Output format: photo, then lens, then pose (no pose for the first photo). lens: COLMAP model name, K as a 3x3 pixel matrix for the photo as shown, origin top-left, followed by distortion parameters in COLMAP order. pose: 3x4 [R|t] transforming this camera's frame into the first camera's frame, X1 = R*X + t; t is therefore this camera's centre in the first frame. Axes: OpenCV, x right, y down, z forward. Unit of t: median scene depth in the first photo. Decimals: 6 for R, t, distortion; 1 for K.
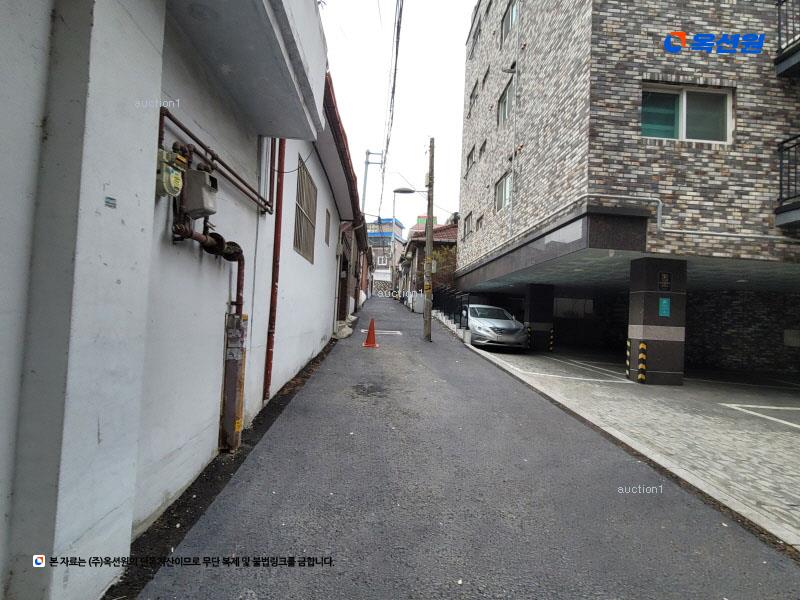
lens RADIAL K [[391.5, 0, 398.7], [0, 391.5, 295.6], [0, 0, 1]] dist [-0.004672, -0.000280]
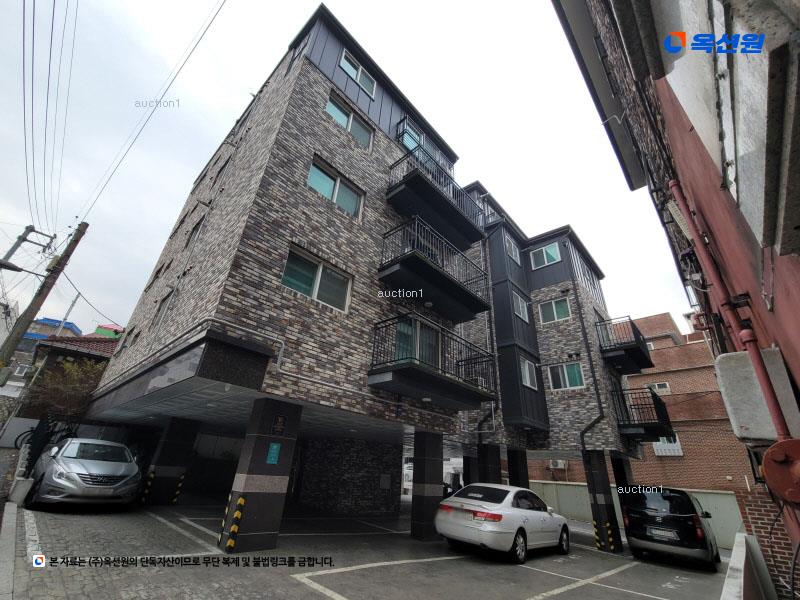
lens RADIAL K [[327.9, 0, 398.3], [0, 327.9, 298.2], [0, 0, 1]] dist [-0.006703, -0.000358]
pose [[0.715733, 0.321636, 0.619900, 0.295318], [-0.058066, 0.911967, -0.406133, -0.010717], [-0.695956, 0.254688, 0.671401, 0.150850]]
